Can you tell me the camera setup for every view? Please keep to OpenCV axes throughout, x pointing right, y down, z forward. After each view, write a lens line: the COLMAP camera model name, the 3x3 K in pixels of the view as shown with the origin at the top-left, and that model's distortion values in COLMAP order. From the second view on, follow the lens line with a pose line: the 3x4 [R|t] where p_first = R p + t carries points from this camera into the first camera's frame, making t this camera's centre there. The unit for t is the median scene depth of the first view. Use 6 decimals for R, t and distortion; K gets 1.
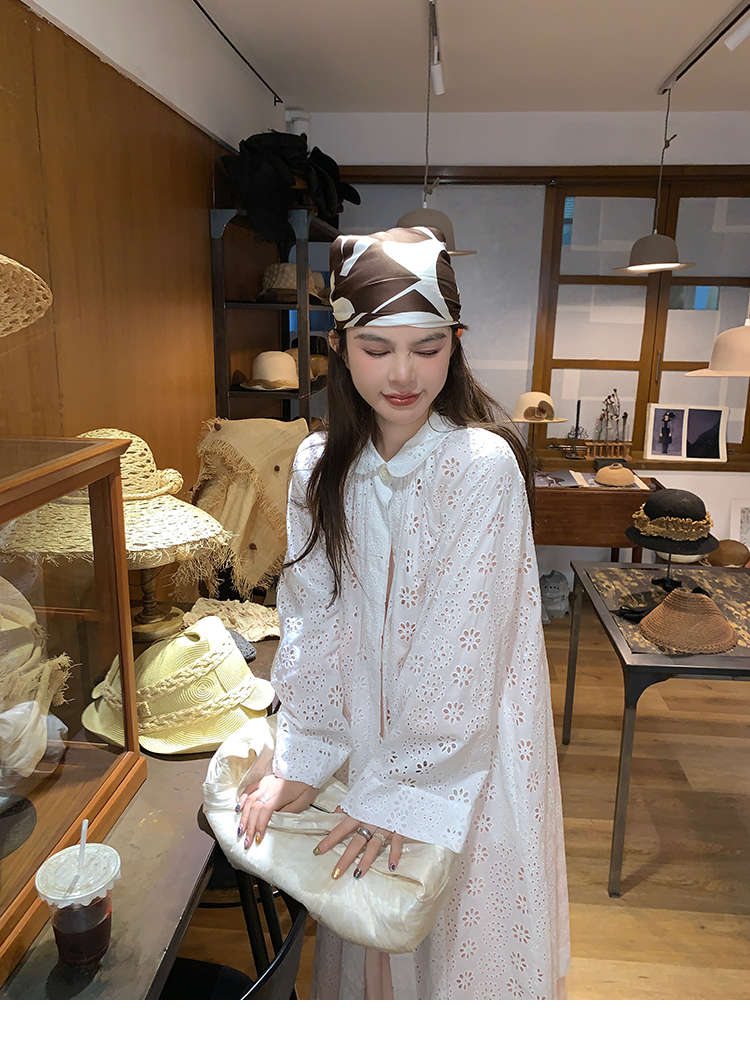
lens RADIAL K [[768.2, 0, 379.2], [0, 768.2, 509.2], [0, 0, 1]] dist [0.006496, -0.001306]
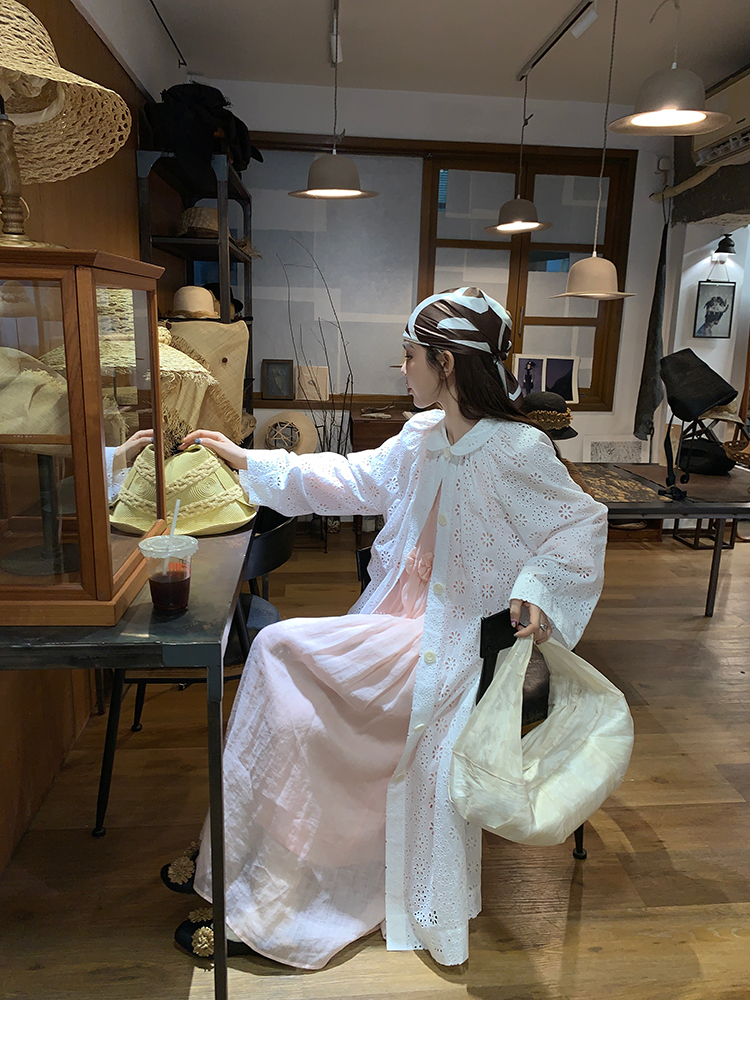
lens RADIAL K [[774.6, 0, 375.0], [0, 774.6, 530.0], [0, 0, 1]] dist [-0.009010, -0.001401]
pose [[0.984209, -0.030363, 0.174388, -0.067187], [0.028829, 0.999520, 0.011324, 0.110217], [-0.174648, -0.006118, 0.984612, -0.112726]]
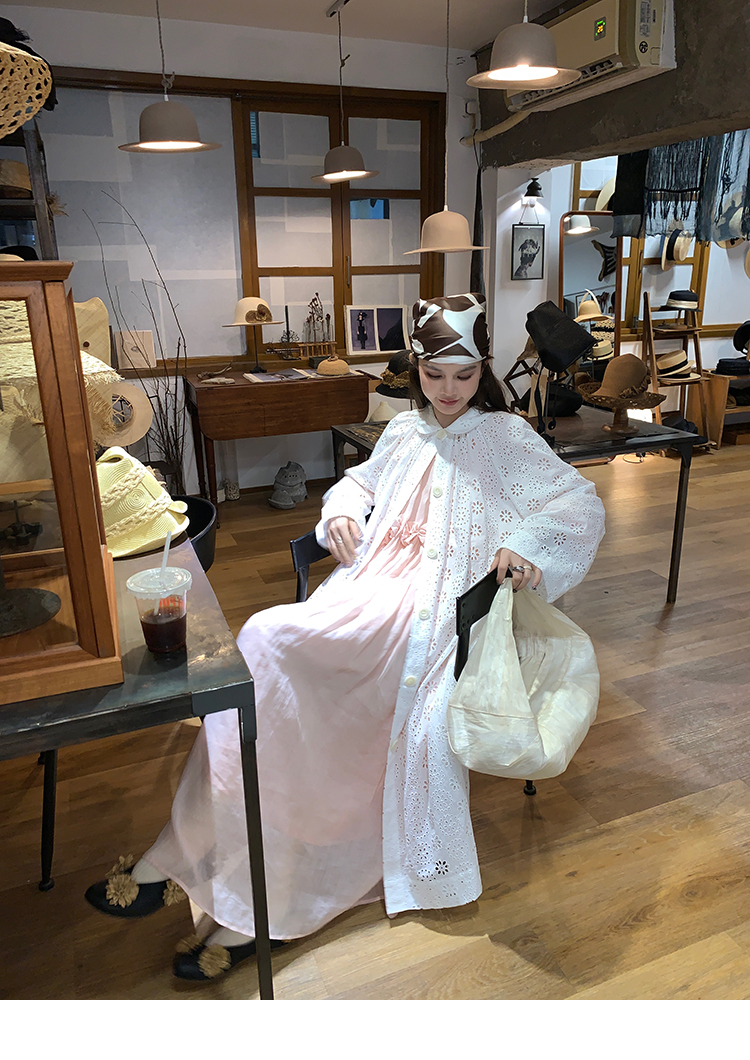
lens RADIAL K [[772.6, 0, 387.4], [0, 772.6, 539.5], [0, 0, 1]] dist [-0.005838, -0.007526]
pose [[0.887058, -0.177905, 0.426003, -0.147189], [0.139013, 0.982871, 0.120997, 0.076070], [-0.440232, -0.048111, 0.896594, -0.074517]]
